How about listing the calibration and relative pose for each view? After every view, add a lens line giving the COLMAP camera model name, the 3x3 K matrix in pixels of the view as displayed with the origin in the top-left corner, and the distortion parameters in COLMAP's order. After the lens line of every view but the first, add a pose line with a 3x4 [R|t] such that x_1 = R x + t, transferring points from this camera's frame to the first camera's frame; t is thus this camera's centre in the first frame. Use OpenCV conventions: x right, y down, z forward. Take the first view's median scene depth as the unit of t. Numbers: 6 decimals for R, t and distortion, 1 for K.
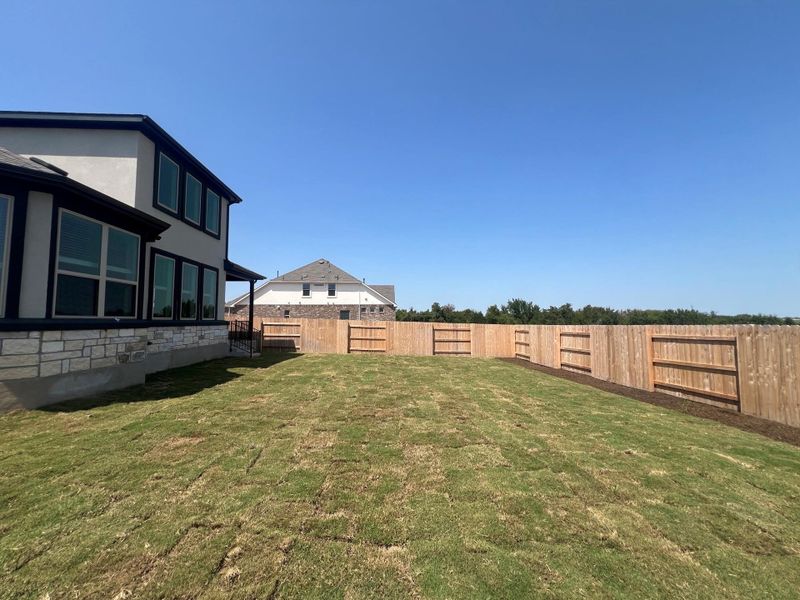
lens RADIAL K [[322.8, 0, 400.0], [0, 322.8, 300.0], [0, 0, 1]] dist [-0.001457, 0.000147]
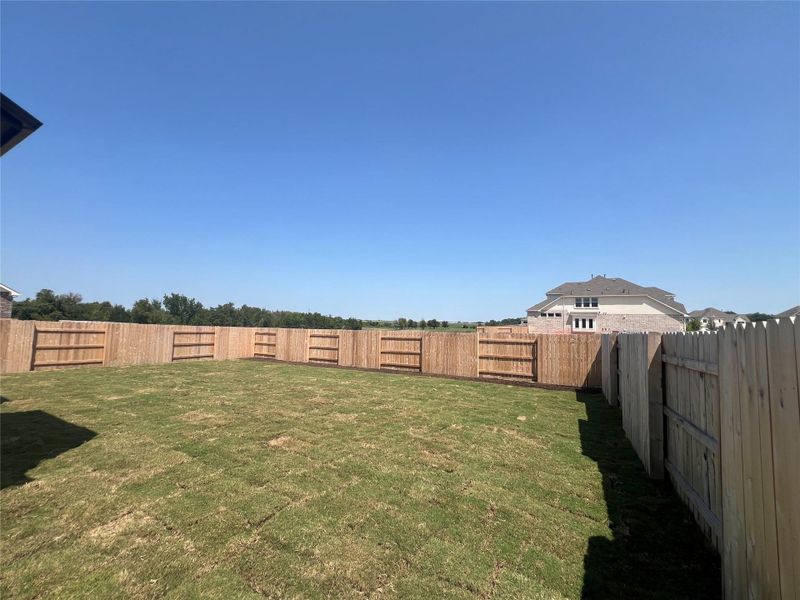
lens RADIAL K [[322.8, 0, 400.0], [0, 322.8, 300.0], [0, 0, 1]] dist [-0.001457, 0.000147]
pose [[0.528081, 0.070628, 0.846252, -0.335014], [-0.077415, 0.996390, -0.034849, -0.016880], [-0.845658, -0.047109, 0.531642, 0.000976]]
